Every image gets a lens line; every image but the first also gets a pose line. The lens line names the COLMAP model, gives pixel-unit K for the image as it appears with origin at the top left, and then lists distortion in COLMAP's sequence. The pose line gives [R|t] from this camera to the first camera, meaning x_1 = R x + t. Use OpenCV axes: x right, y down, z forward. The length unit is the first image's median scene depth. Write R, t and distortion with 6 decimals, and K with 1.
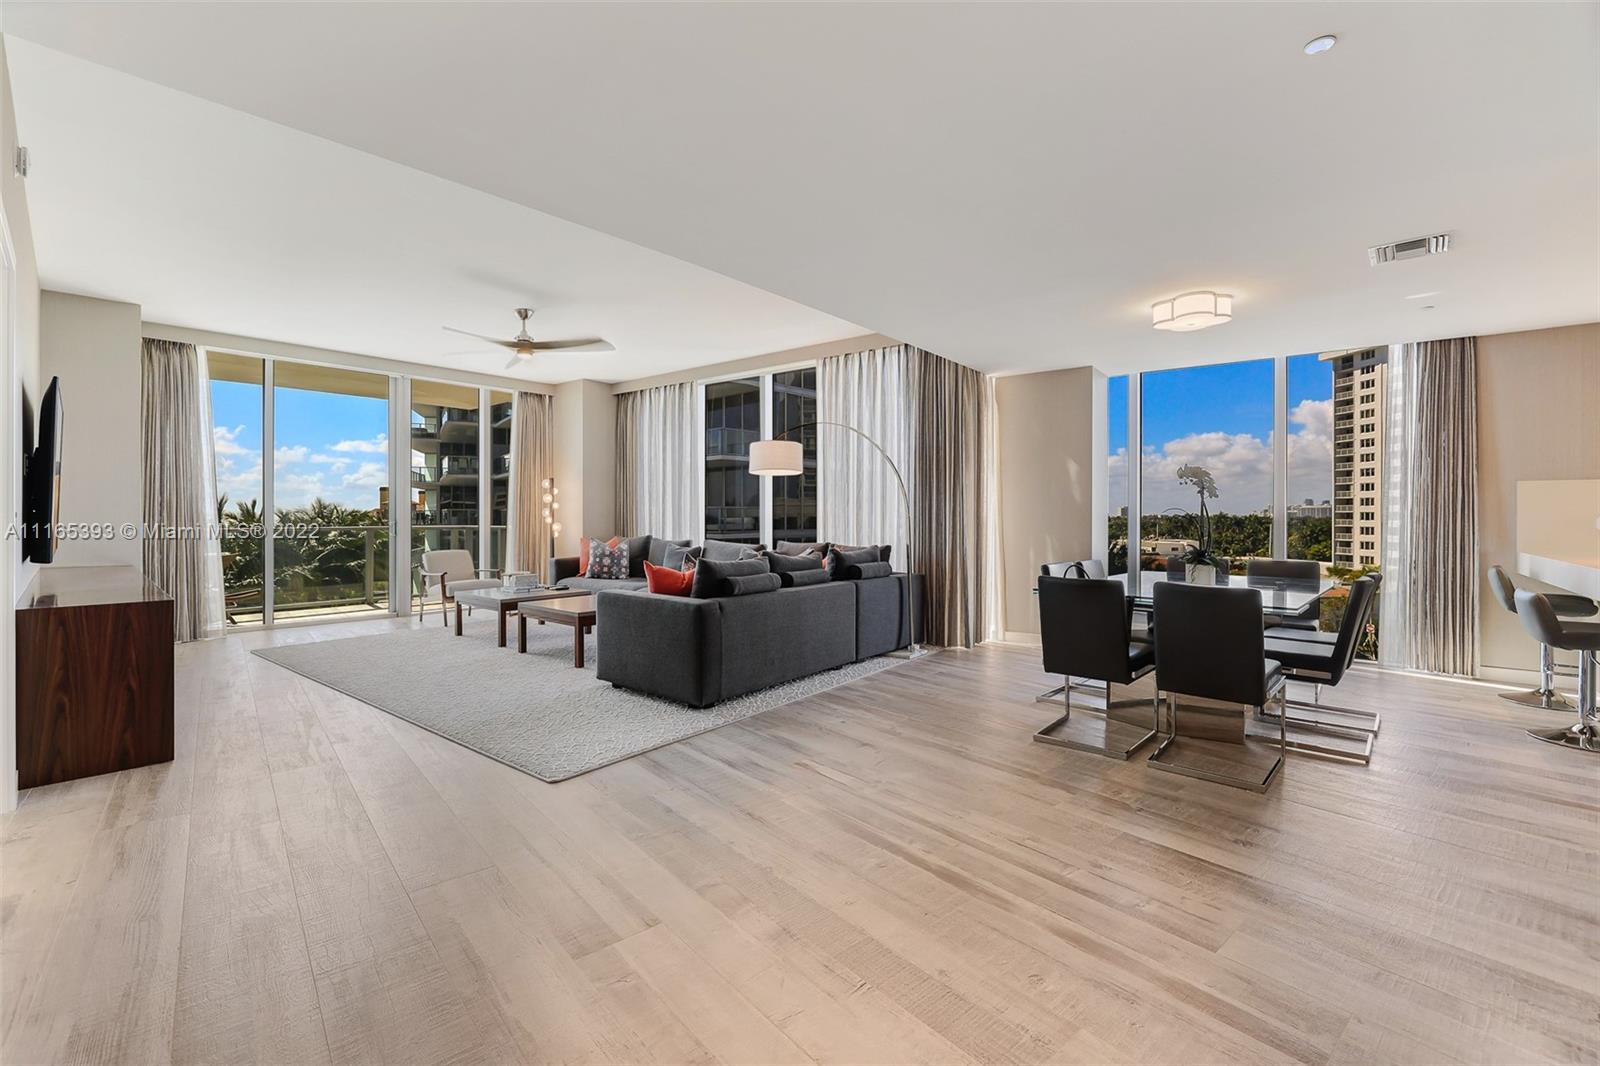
lens RADIAL K [[696.2, 0, 790.0], [0, 696.2, 513.1], [0, 0, 1]] dist [0.001888, 0.000575]
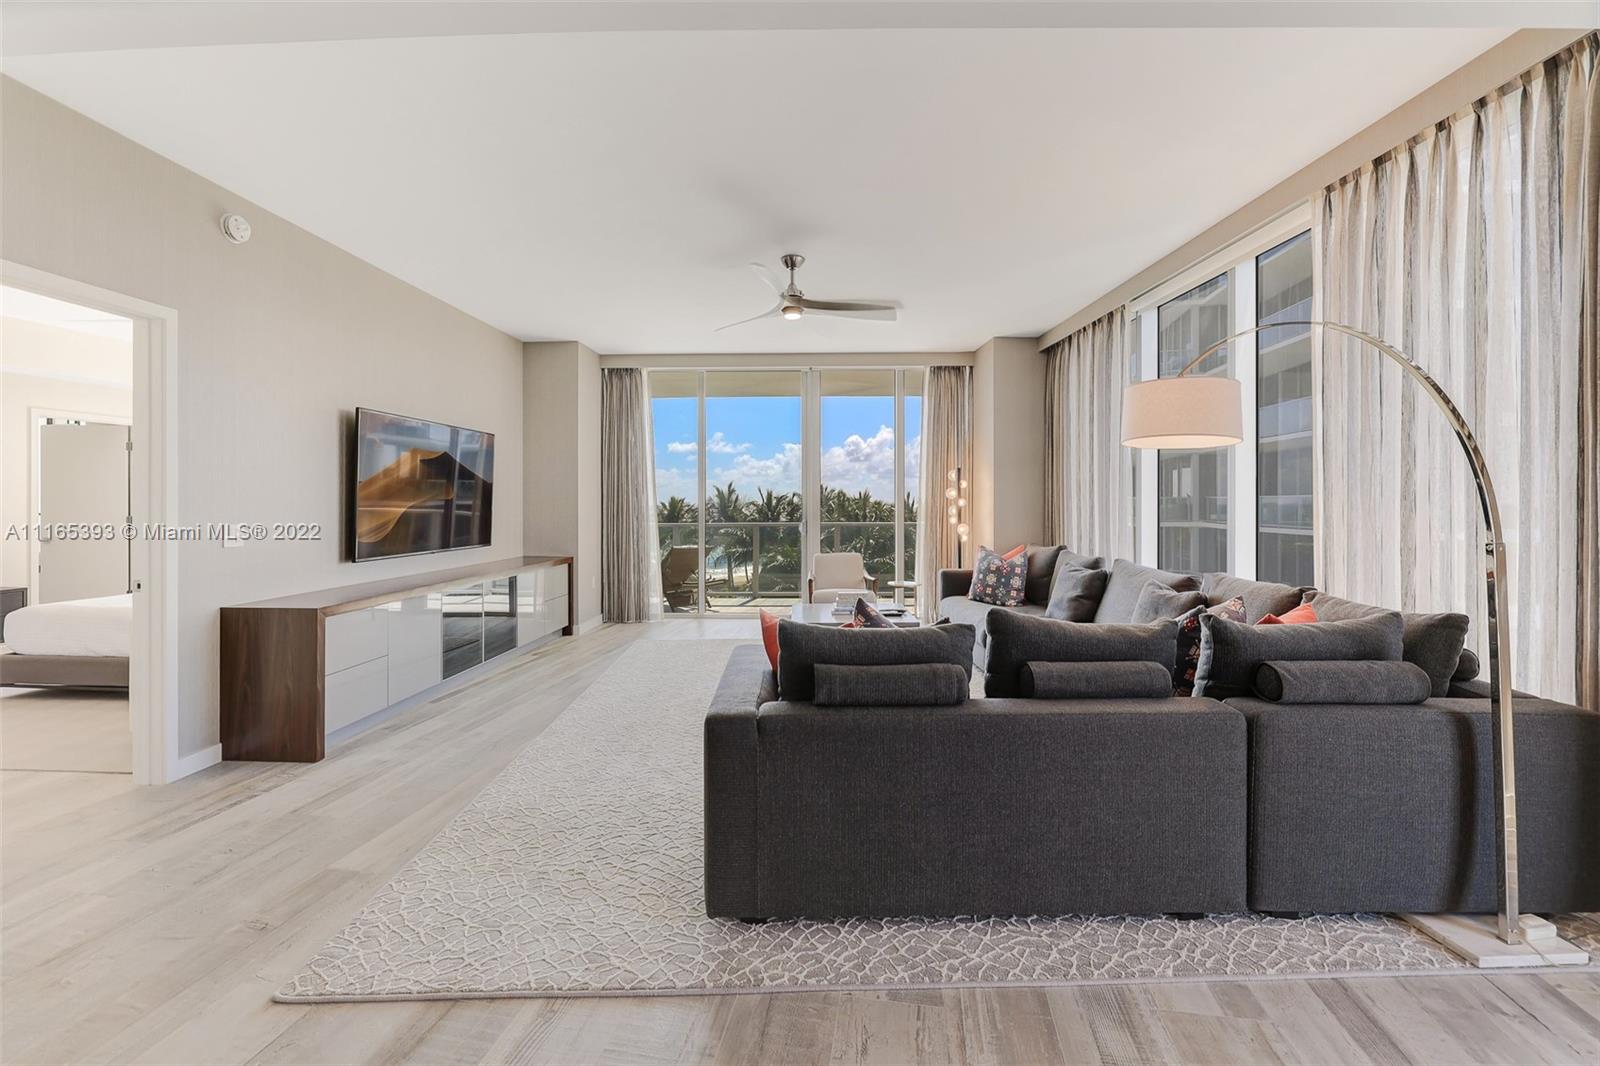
lens RADIAL K [[680.6, 0, 795.4], [0, 680.6, 501.3], [0, 0, 1]] dist [-0.001100, -0.000231]
pose [[0.638848, -0.004836, -0.769317, 0.194105], [0.005650, 0.999983, -0.001594, -0.016089], [0.769312, -0.003329, 0.638865, 0.483379]]
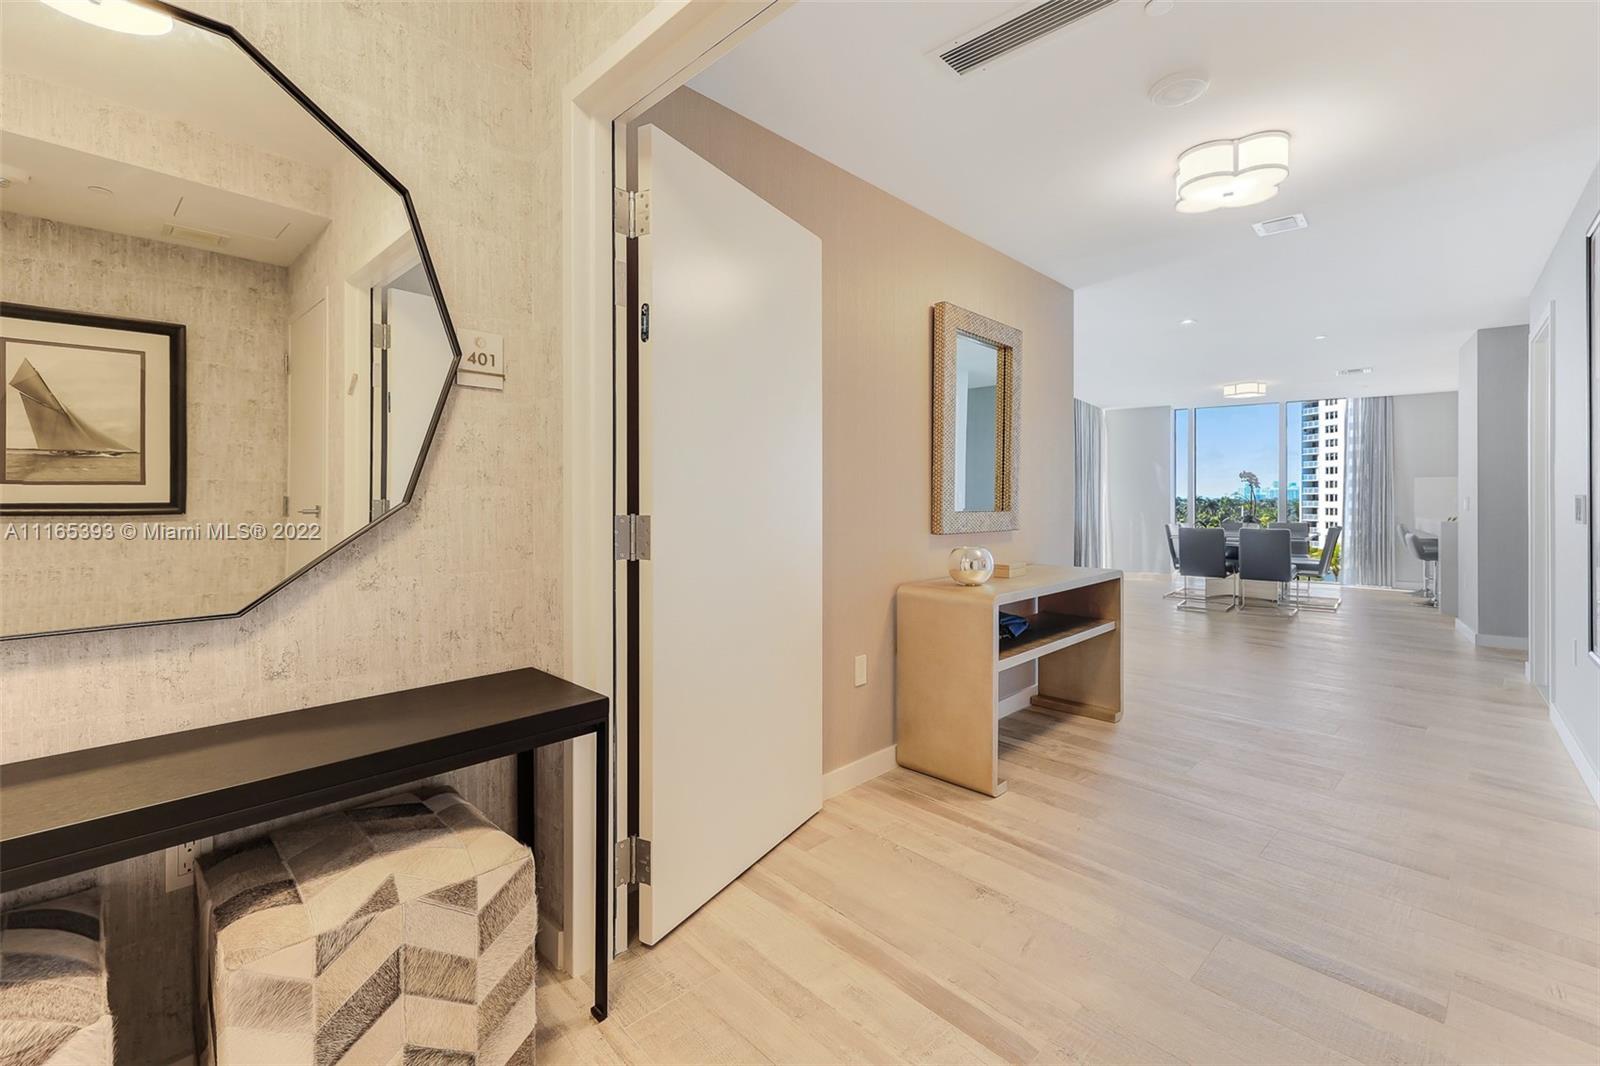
lens RADIAL K [[680.6, 0, 795.4], [0, 680.6, 501.3], [0, 0, 1]] dist [-0.001100, -0.000231]
pose [[0.999642, -0.006181, 0.026023, -0.484158], [0.006052, 0.999969, 0.005061, -0.002424], [-0.026053, -0.004902, 0.999649, -0.571811]]
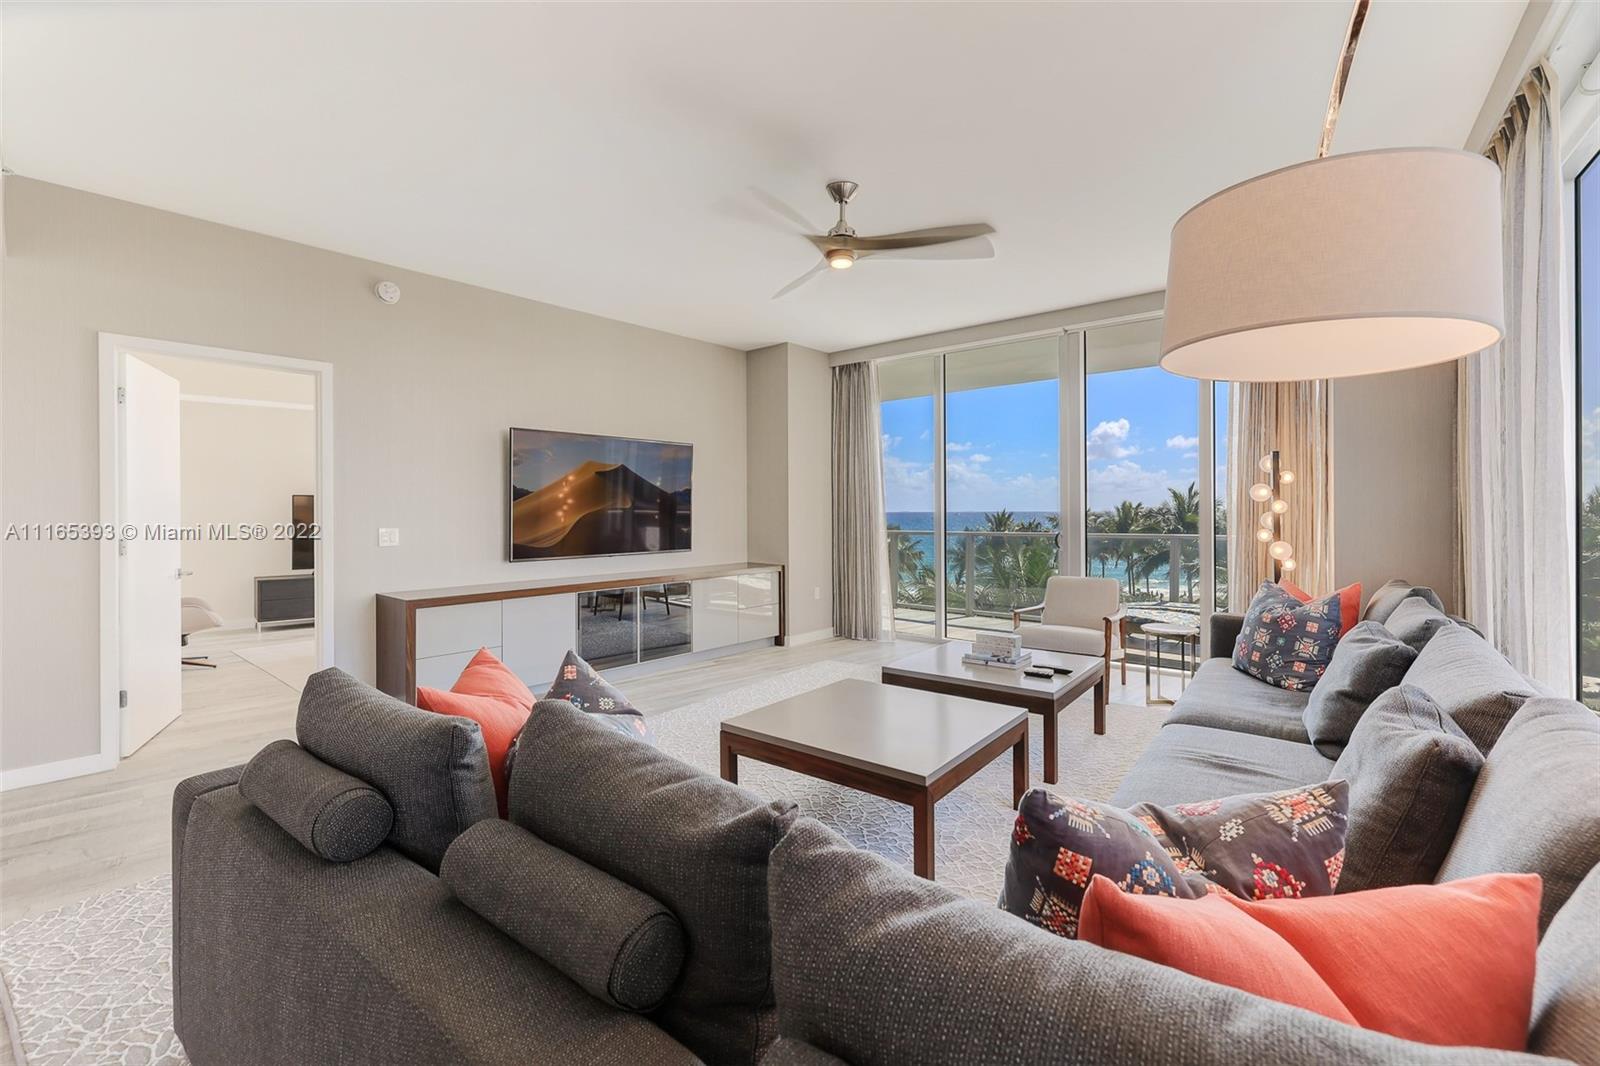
lens RADIAL K [[679.1, 0, 793.9], [0, 679.1, 510.7], [0, 0, 1]] dist [0.003678, -0.000221]
pose [[0.029088, -0.001769, -0.999575, 0.183595], [0.008721, 0.999961, -0.001516, -0.013836], [0.999539, -0.008674, 0.029102, 0.877511]]
